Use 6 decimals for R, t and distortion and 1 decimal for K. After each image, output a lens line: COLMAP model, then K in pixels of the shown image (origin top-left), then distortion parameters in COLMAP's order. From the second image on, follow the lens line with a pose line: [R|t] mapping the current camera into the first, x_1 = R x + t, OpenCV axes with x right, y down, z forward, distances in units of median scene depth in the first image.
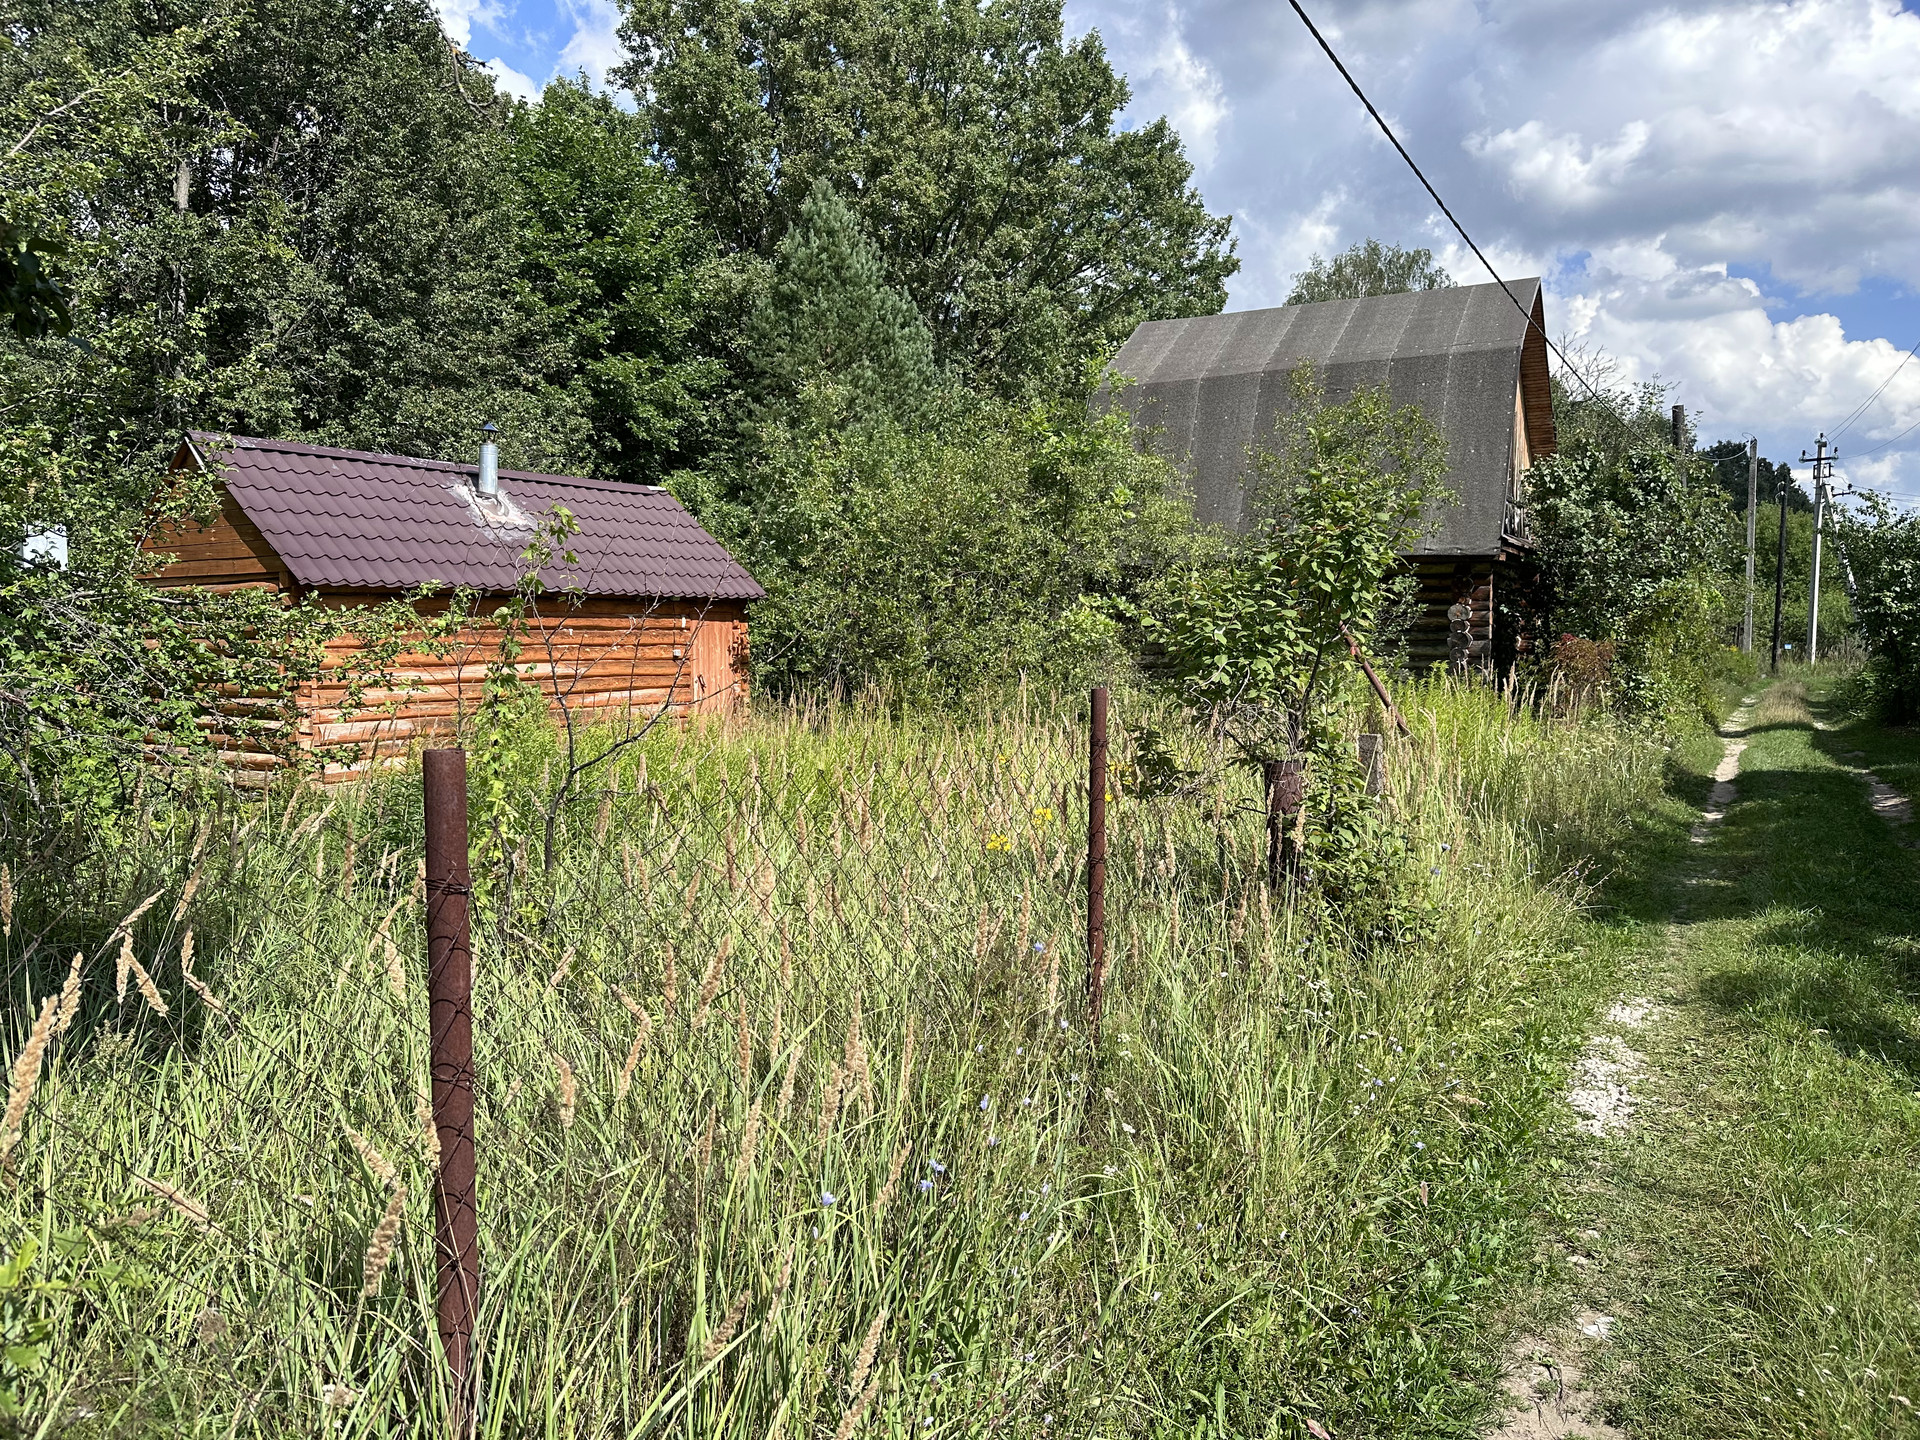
lens RADIAL K [[1341.0, 0, 960.6], [0, 1341.0, 720.7], [0, 0, 1]] dist [-0.000080, -0.000061]
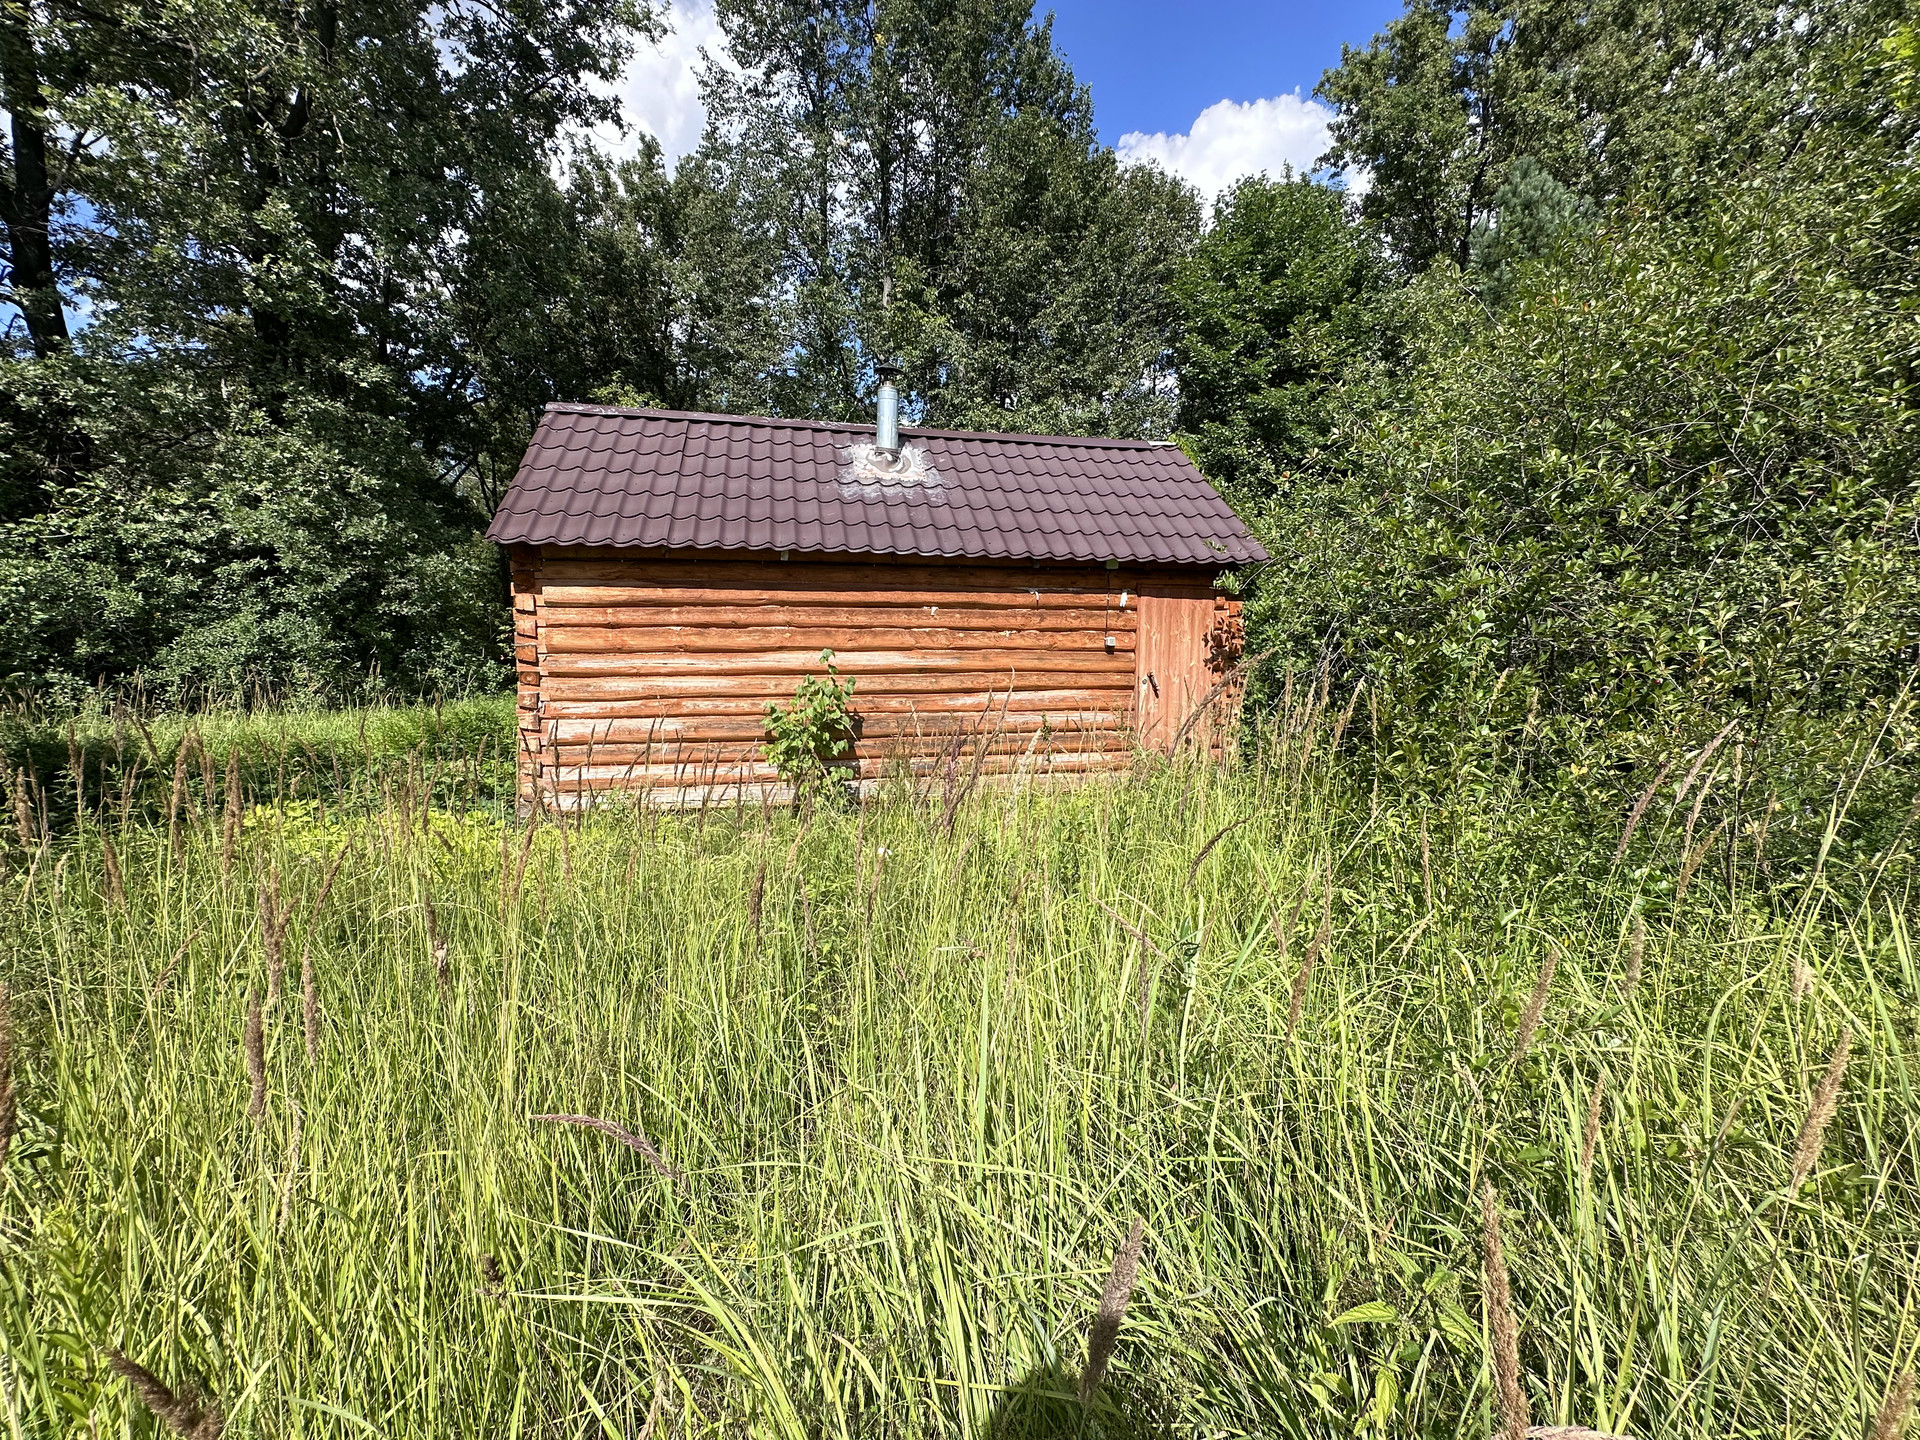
lens RADIAL K [[764.1, 0, 954.6], [0, 764.1, 725.3], [0, 0, 1]] dist [-0.001146, 0.000262]
pose [[0.722821, 0.073091, -0.687159, 0.014167], [-0.048192, 0.997301, 0.055387, -0.024238], [0.689353, -0.006919, 0.724392, 0.640398]]
